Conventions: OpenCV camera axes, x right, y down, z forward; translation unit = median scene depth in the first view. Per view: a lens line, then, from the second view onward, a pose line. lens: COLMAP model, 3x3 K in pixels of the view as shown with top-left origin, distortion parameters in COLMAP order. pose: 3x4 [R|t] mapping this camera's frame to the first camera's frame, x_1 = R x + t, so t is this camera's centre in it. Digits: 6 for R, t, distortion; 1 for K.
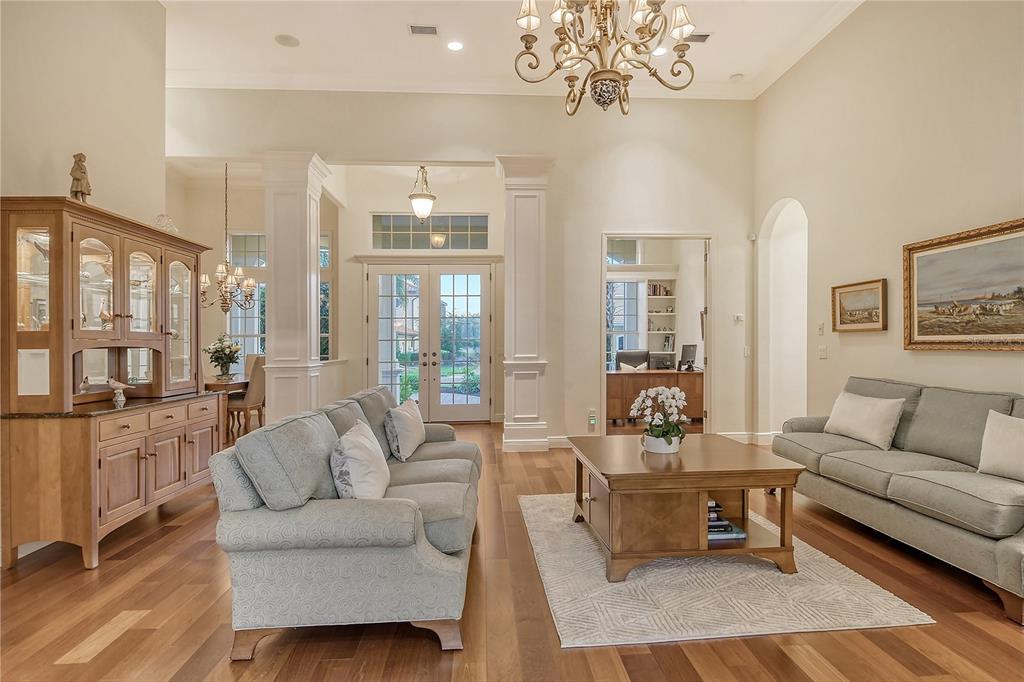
lens RADIAL K [[542.8, 0, 512.0], [0, 542.8, 341.0], [0, 0, 1]] dist [0.003580, 0.000060]
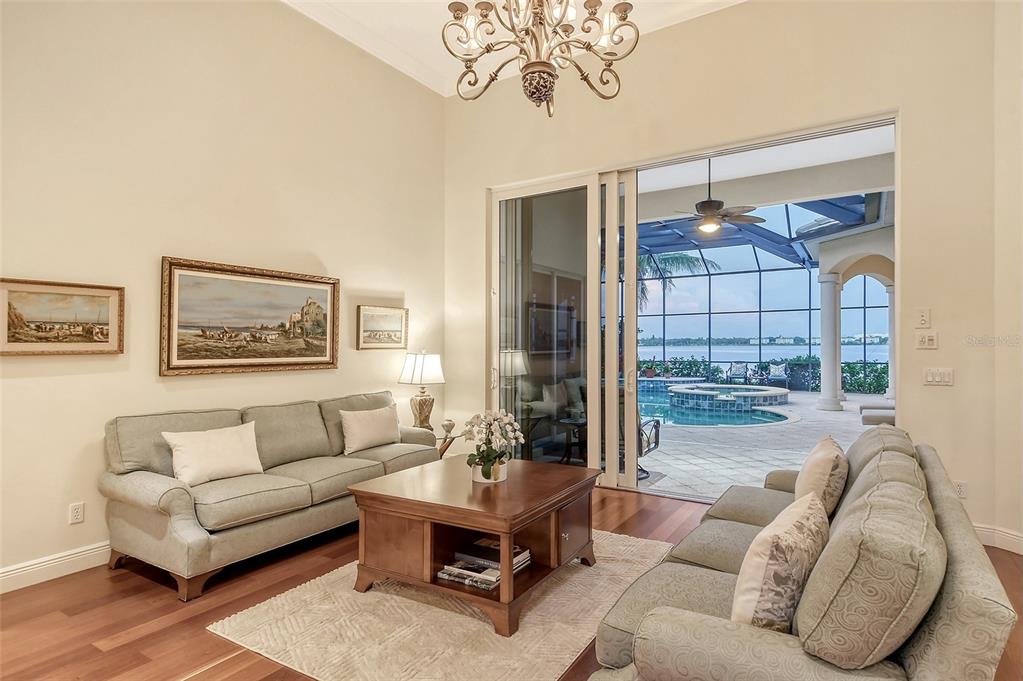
lens RADIAL K [[542.2, 0, 511.5], [0, 542.2, 340.5], [0, 0, 1]] dist [0.003580, 0.000060]
pose [[-0.804884, -0.003131, 0.593425, -0.265398], [-0.010042, 0.999915, -0.008345, -0.042773], [-0.593348, -0.012676, -0.804846, 1.487124]]
